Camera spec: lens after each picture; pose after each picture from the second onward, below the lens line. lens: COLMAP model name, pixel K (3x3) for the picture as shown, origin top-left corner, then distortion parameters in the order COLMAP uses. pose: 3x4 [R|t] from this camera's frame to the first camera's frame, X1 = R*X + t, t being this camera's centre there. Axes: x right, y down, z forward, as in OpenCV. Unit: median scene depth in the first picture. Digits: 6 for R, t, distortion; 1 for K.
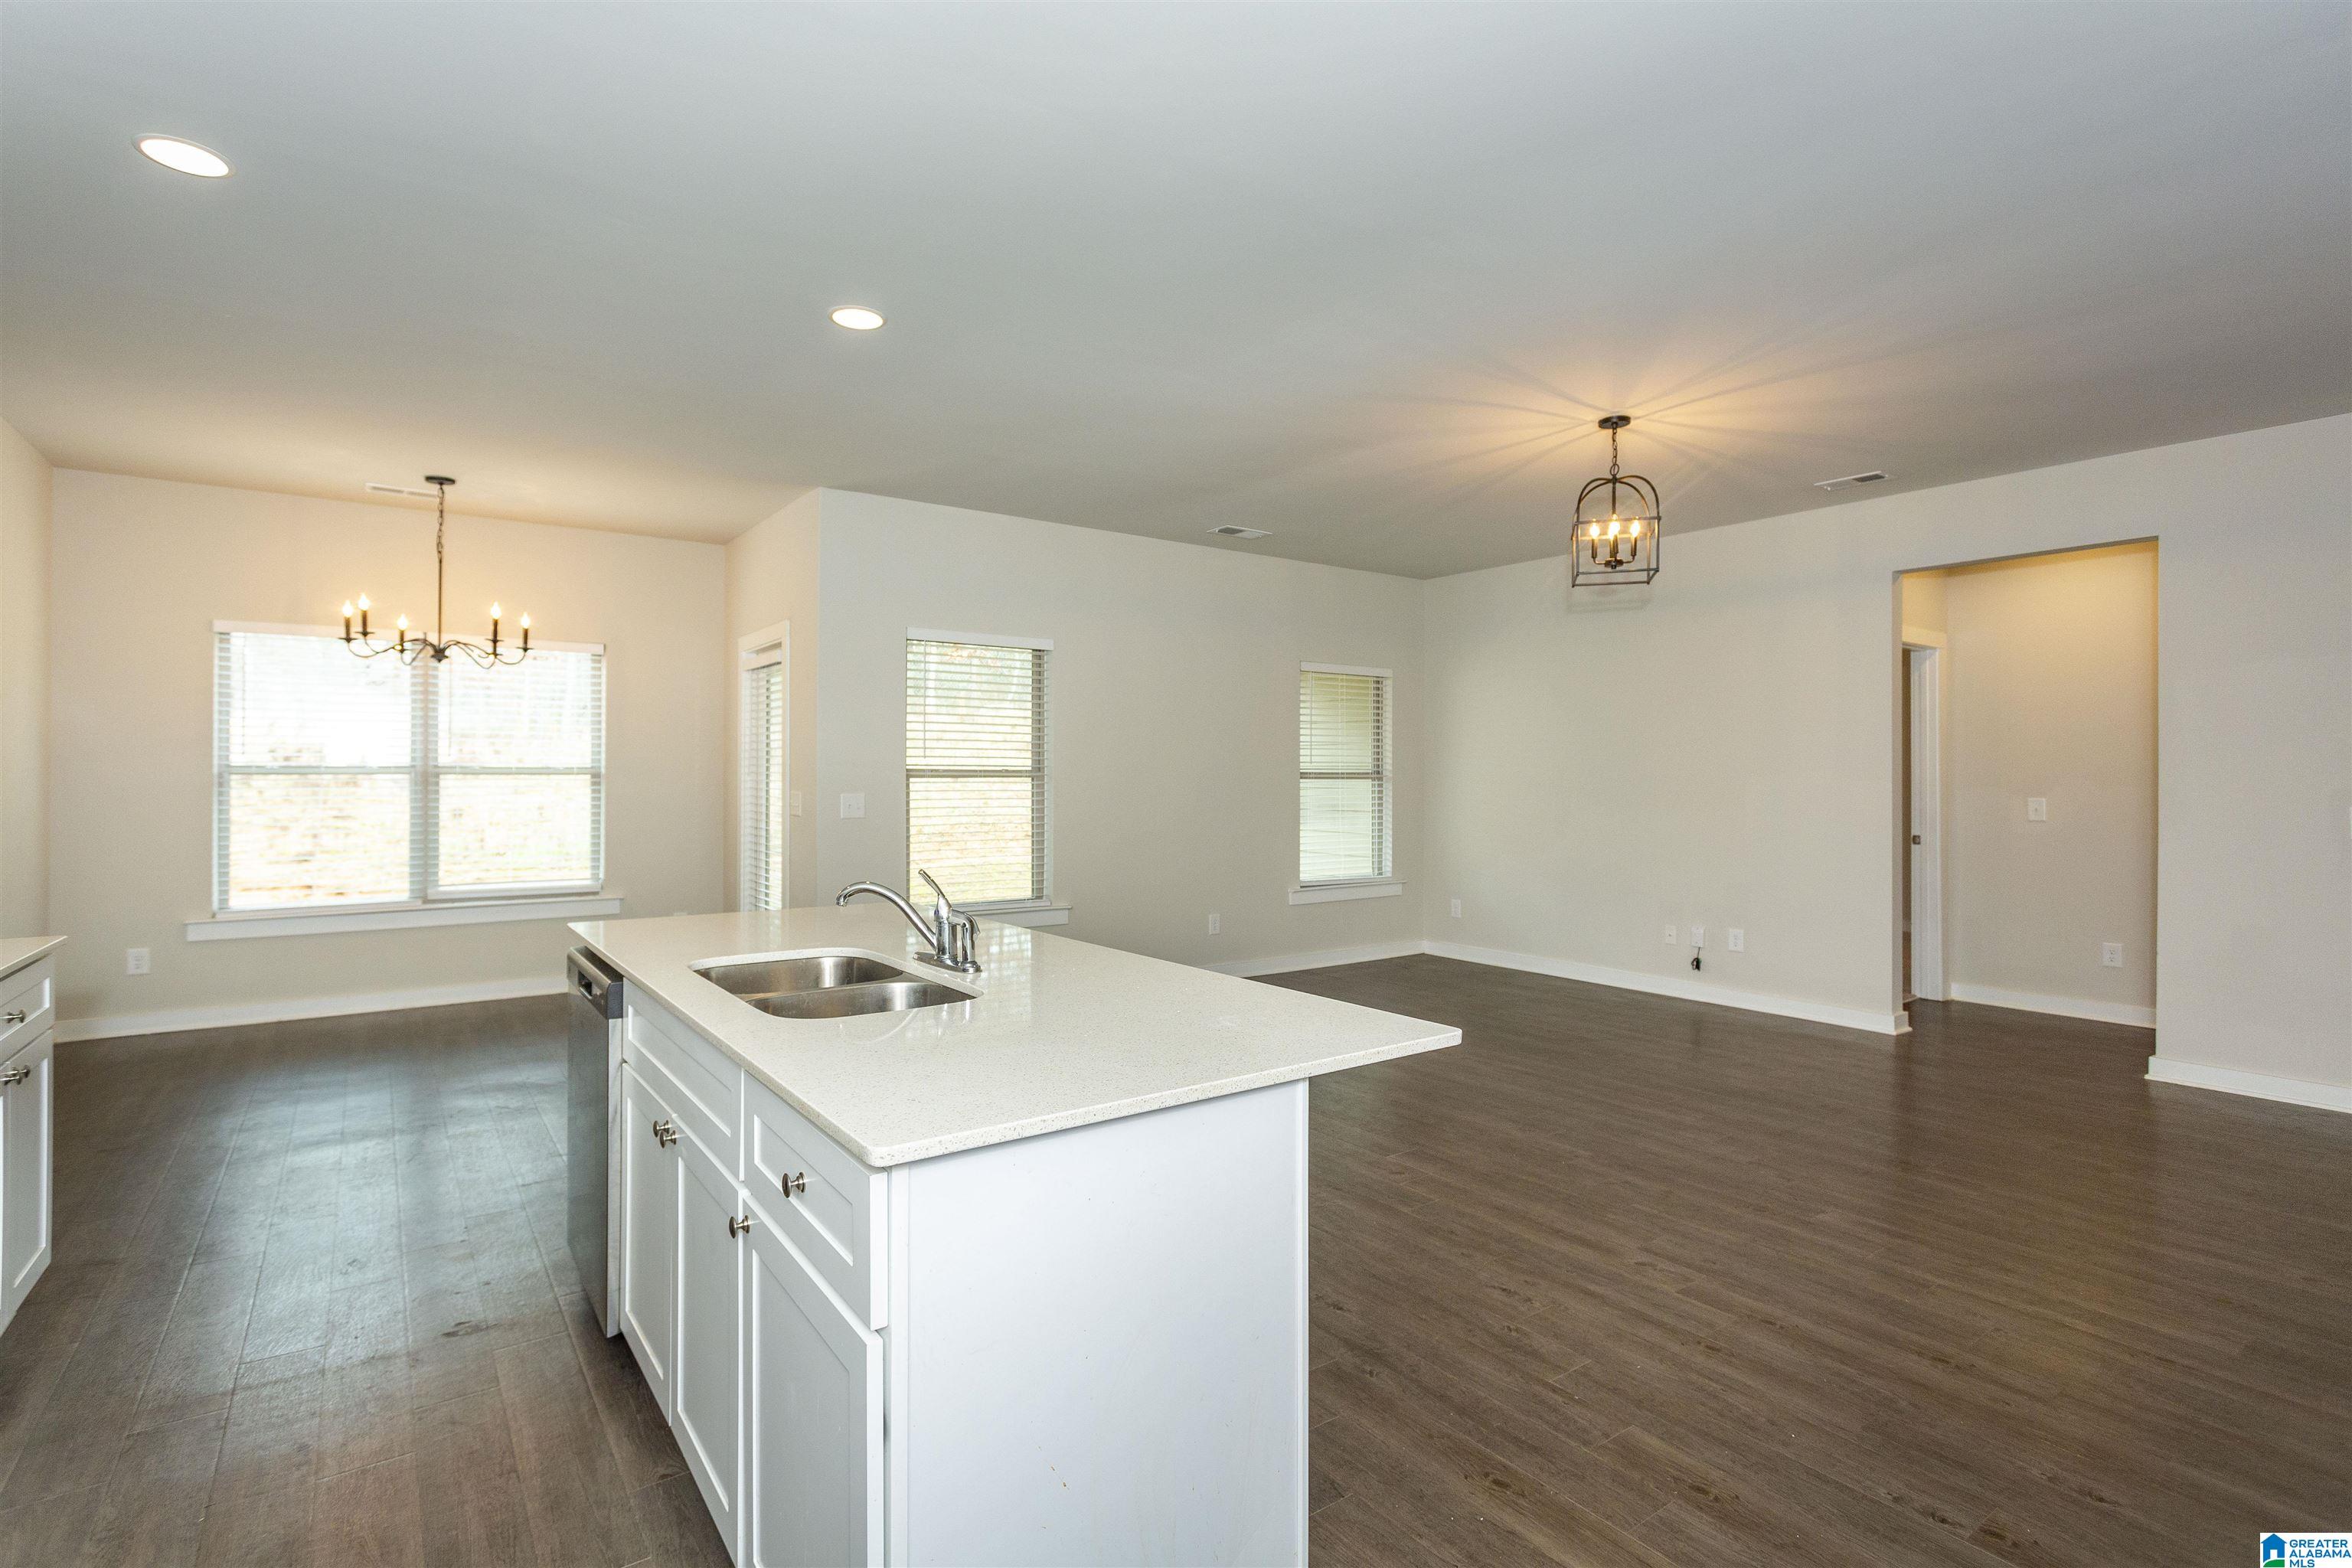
lens RADIAL K [[1097.0, 0, 1169.6], [0, 1097.0, 779.8], [0, 0, 1]] dist [-0.000720, -0.000260]
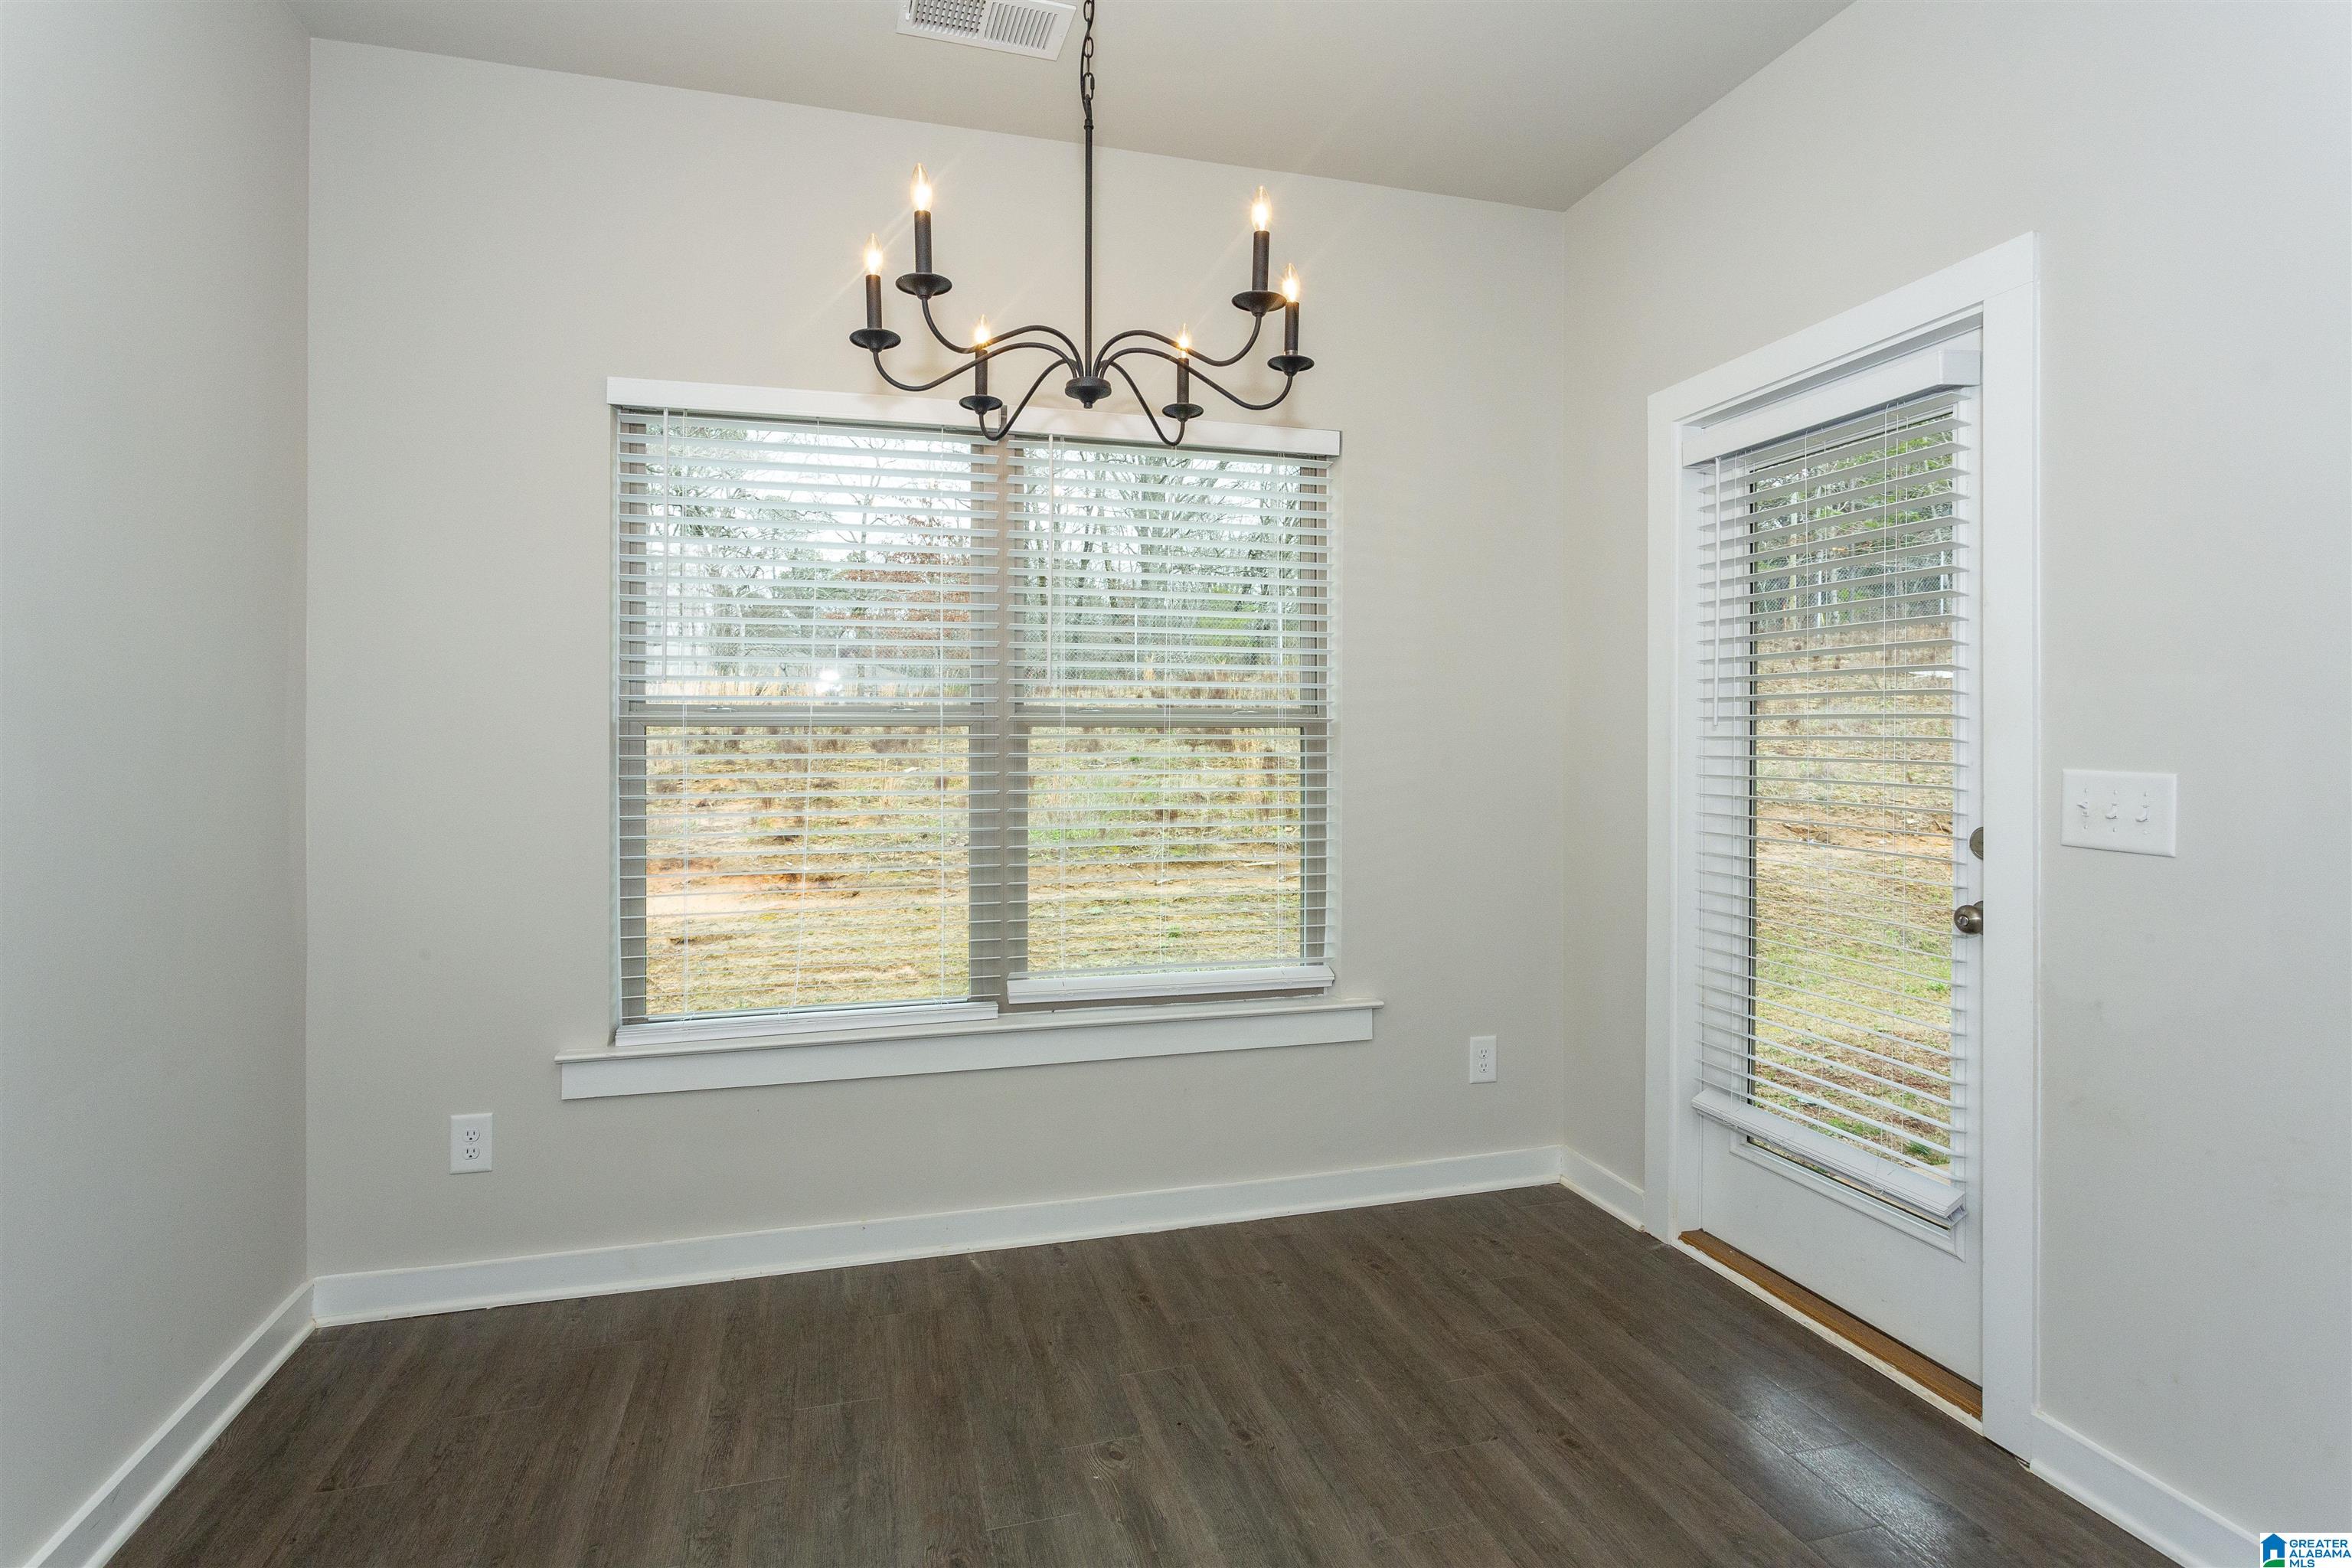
lens RADIAL K [[1187.8, 0, 1180.7], [0, 1187.8, 742.8], [0, 0, 1]] dist [0.000530, 0.000011]
pose [[0.939519, -0.001068, -0.342494, -0.443072], [0.001036, 0.999999, -0.000277, 0.002349], [0.342495, -0.000094, 0.939520, 0.567711]]
